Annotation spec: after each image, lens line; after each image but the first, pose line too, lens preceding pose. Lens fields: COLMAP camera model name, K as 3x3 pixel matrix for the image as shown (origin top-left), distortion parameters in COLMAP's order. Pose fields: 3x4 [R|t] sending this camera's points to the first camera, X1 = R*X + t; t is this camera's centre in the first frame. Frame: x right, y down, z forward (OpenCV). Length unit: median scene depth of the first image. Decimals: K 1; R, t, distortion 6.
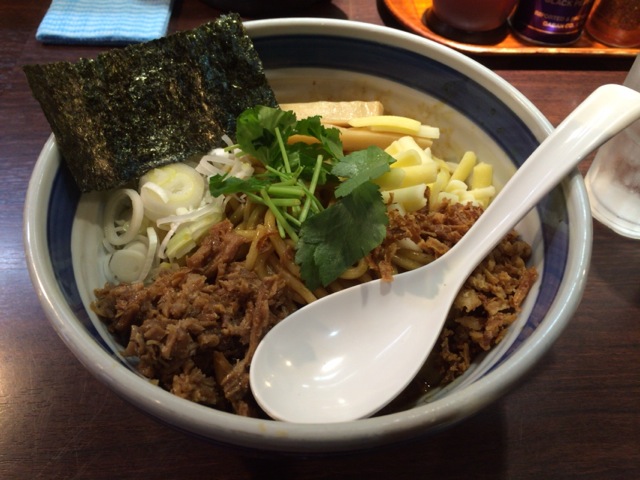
lens RADIAL K [[601.7, 0, 320.0], [0, 601.7, 240.0], [0, 0, 1]] dist [0.006747, 0.004702]
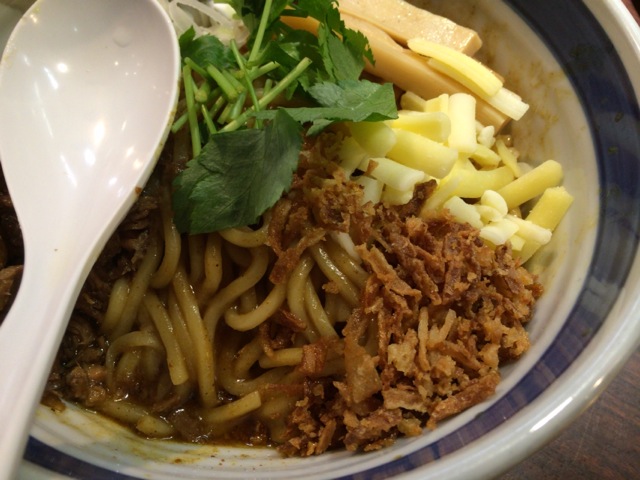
lens RADIAL K [[601.7, 0, 320.0], [0, 601.7, 240.0], [0, 0, 1]] dist [0.006747, 0.004702]
pose [[0.829535, 0.485890, -0.275286, 0.303279], [-0.443592, 0.872761, 0.203751, -0.113685], [0.339259, -0.046904, 0.939523, 0.396383]]
